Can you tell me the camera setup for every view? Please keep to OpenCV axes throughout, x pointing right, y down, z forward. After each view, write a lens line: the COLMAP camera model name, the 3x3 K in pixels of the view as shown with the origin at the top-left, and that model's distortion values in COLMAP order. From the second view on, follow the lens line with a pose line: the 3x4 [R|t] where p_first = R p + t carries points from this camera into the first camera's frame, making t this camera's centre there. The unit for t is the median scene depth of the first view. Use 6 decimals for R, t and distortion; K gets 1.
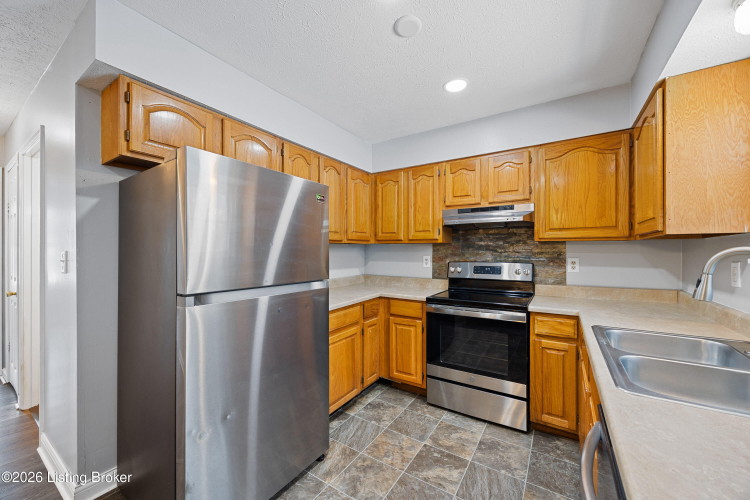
lens RADIAL K [[290.0, 0, 379.7], [0, 290.0, 251.7], [0, 0, 1]] dist [0.000700, 0.000191]
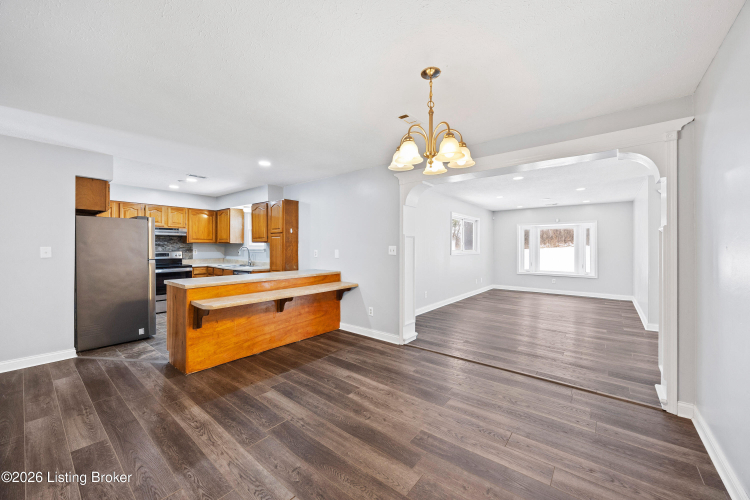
lens RADIAL K [[290.0, 0, 378.9], [0, 290.0, 246.1], [0, 0, 1]] dist [0.000700, 0.000191]
pose [[0.090303, 0.003135, 0.995909, -1.706638], [-0.003315, 0.999990, -0.002848, -0.005582], [-0.995909, -0.003044, 0.090312, -0.881387]]
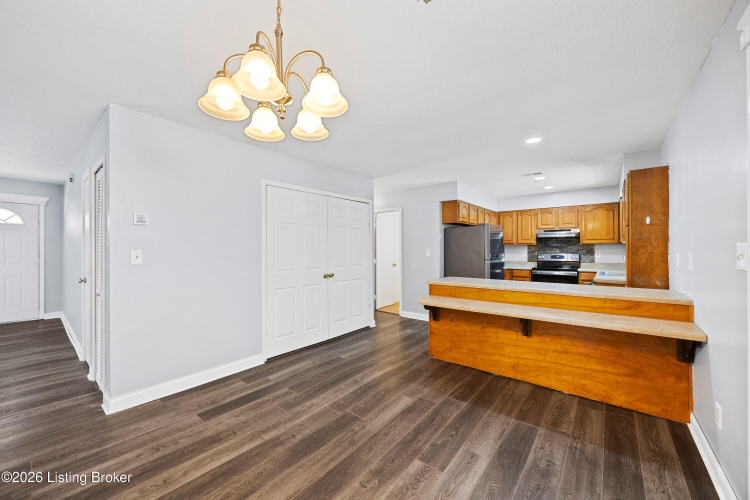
lens RADIAL K [[290.0, 0, 374.9], [0, 290.0, 249.2], [0, 0, 1]] dist [0.000700, 0.000191]
pose [[0.992983, -0.004531, -0.118167, -0.758608], [0.004445, 0.999990, -0.000994, -0.001490], [0.118170, 0.000462, 0.992993, -1.382775]]
